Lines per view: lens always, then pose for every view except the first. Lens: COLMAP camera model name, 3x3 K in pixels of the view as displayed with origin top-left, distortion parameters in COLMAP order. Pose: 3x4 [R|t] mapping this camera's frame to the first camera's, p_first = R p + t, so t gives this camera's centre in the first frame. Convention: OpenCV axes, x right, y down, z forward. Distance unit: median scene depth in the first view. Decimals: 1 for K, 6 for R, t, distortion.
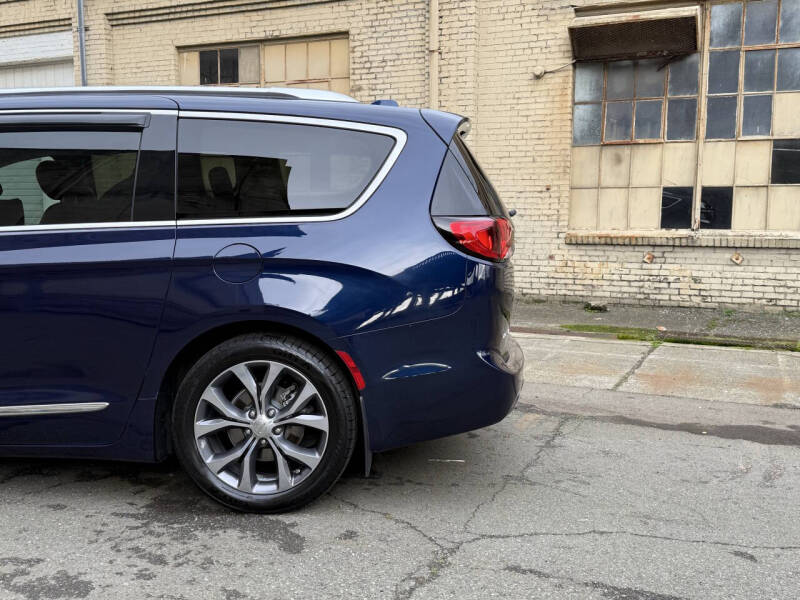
lens RADIAL K [[817.9, 0, 396.4], [0, 817.9, 307.6], [0, 0, 1]] dist [0.179129, -0.364726]
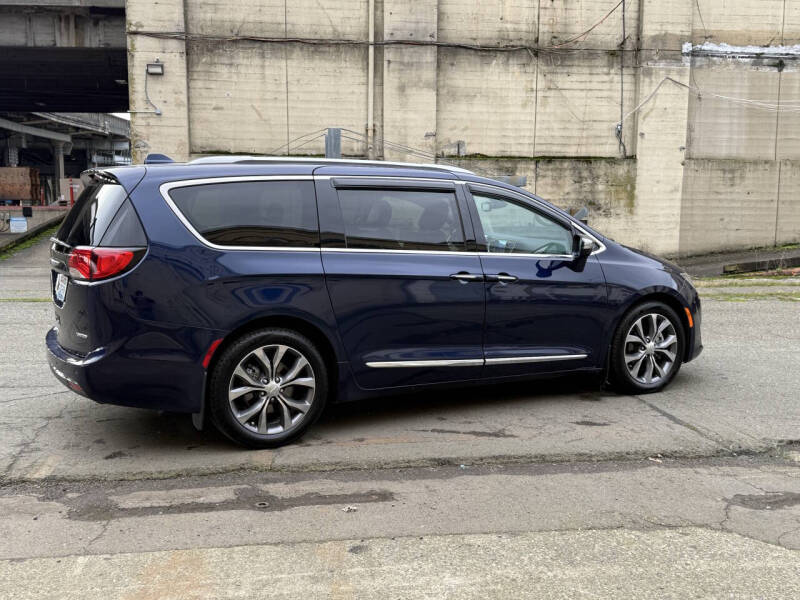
lens RADIAL K [[819.2, 0, 392.2], [0, 819.2, 310.0], [0, 0, 1]] dist [0.179353, -0.373951]
pose [[-0.847223, 0.062803, -0.527512, 0.152607], [-0.069946, 0.971155, 0.227959, -0.135050], [0.526613, 0.230030, -0.818392, 0.933511]]
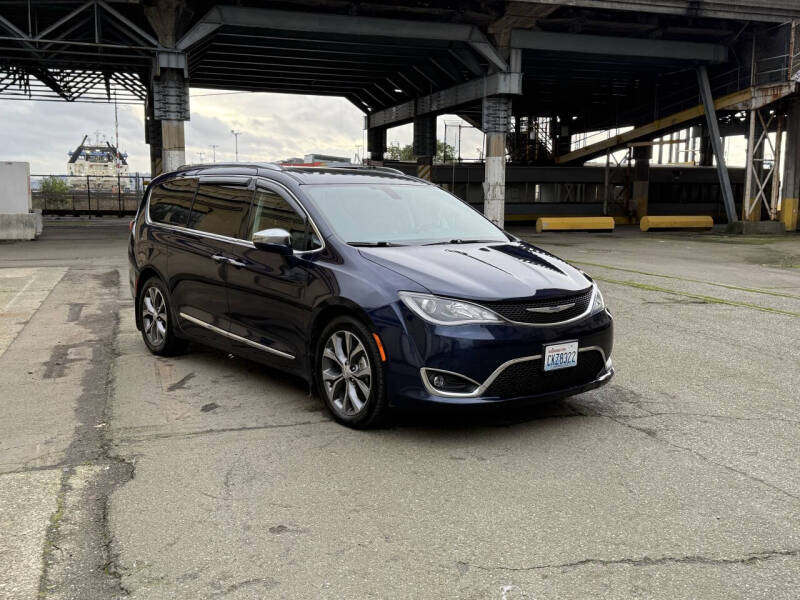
lens RADIAL K [[819.3, 0, 401.8], [0, 819.3, 304.1], [0, 0, 1]] dist [0.178825, -0.363800]
pose [[-0.676901, -0.104139, 0.728670, -0.734768], [0.080268, 0.973594, 0.213708, -0.127030], [-0.731685, 0.203148, -0.650668, 0.831845]]
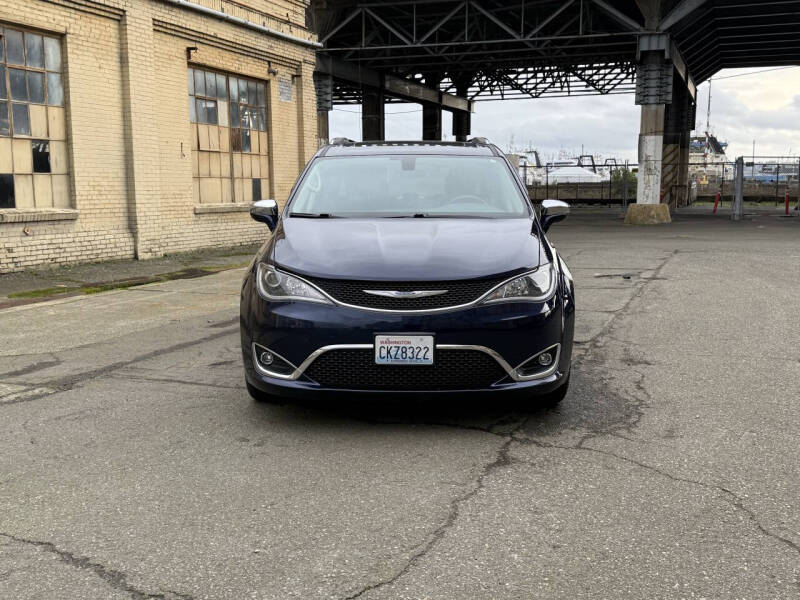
lens RADIAL K [[819.3, 0, 401.8], [0, 819.3, 304.1], [0, 0, 1]] dist [0.178825, -0.363800]
pose [[-0.049780, -0.146723, 0.987924, -0.850953], [0.121158, 0.980958, 0.151794, -0.068774], [-0.991384, 0.127251, -0.031056, 0.453853]]
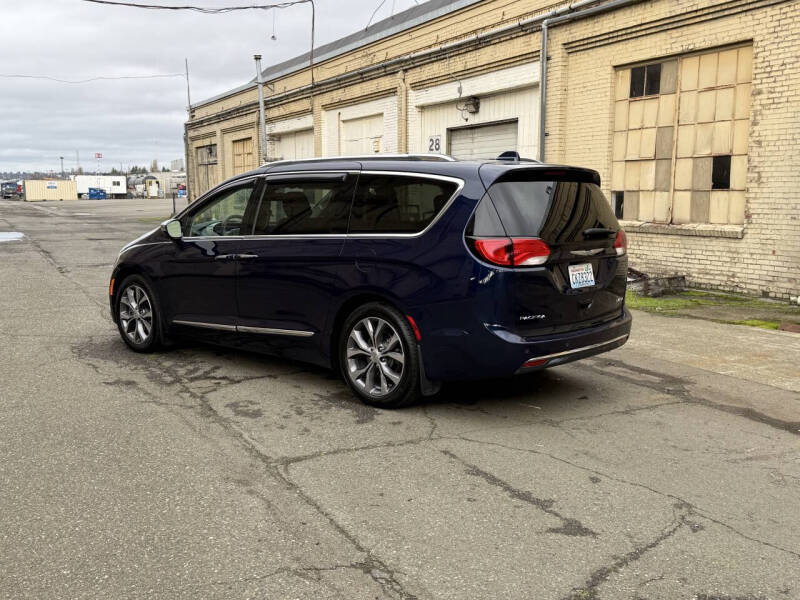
lens RADIAL K [[819.3, 0, 401.8], [0, 819.3, 304.1], [0, 0, 1]] dist [0.178825, -0.363800]
pose [[0.784234, 0.081663, -0.615068, 0.297517], [-0.073819, 0.996540, 0.038190, -0.010369], [0.616058, 0.015454, 0.787549, -0.099976]]
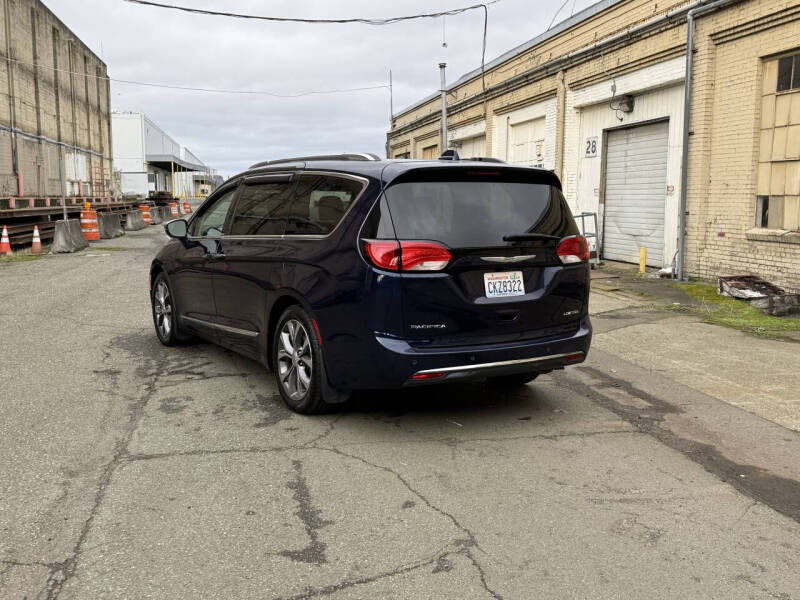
lens RADIAL K [[819.3, 0, 401.8], [0, 819.3, 304.1], [0, 0, 1]] dist [0.178825, -0.363800]
pose [[0.583453, 0.103698, -0.805499, 0.420469], [-0.101525, 0.993348, 0.054343, -0.025964], [0.805776, 0.050072, 0.590100, 0.059417]]
